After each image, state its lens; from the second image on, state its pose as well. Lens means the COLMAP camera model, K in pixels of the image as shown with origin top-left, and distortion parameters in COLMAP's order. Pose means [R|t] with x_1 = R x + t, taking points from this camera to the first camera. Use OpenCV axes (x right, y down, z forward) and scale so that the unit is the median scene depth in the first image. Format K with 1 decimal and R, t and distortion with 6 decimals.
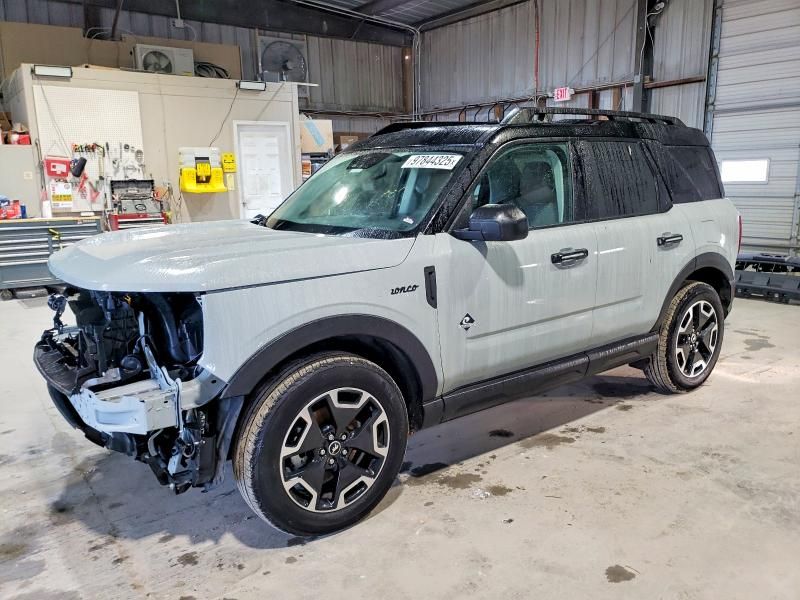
lens RADIAL K [[625.0, 0, 400.0], [0, 625.0, 300.0], [0, 0, 1]] dist [0.005303, 0.007116]
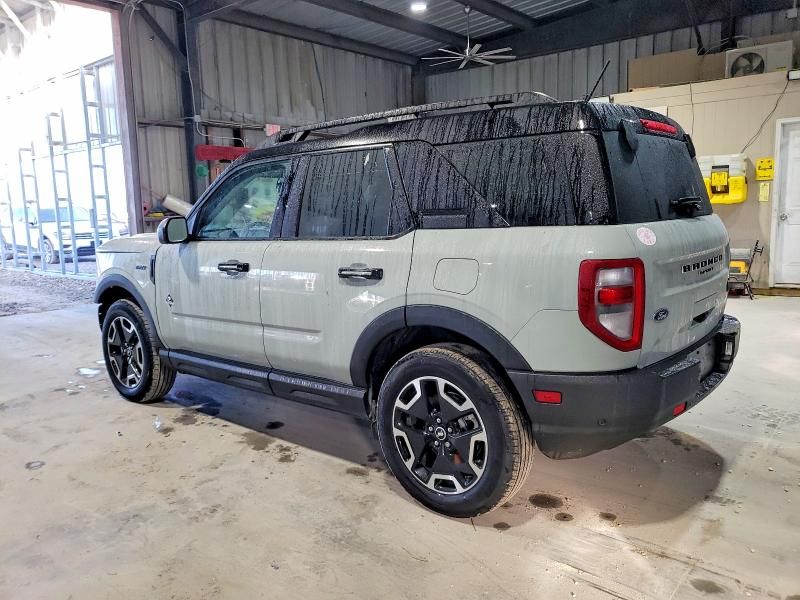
lens RADIAL K [[633.1, 0, 428.8], [0, 633.1, 302.2], [0, 0, 1]] dist [0.001332, -0.001373]
pose [[0.257328, 0.162326, -0.952593, 1.270413], [-0.169738, 0.978056, 0.120813, -0.181690], [0.951300, 0.130603, 0.279234, 0.921801]]
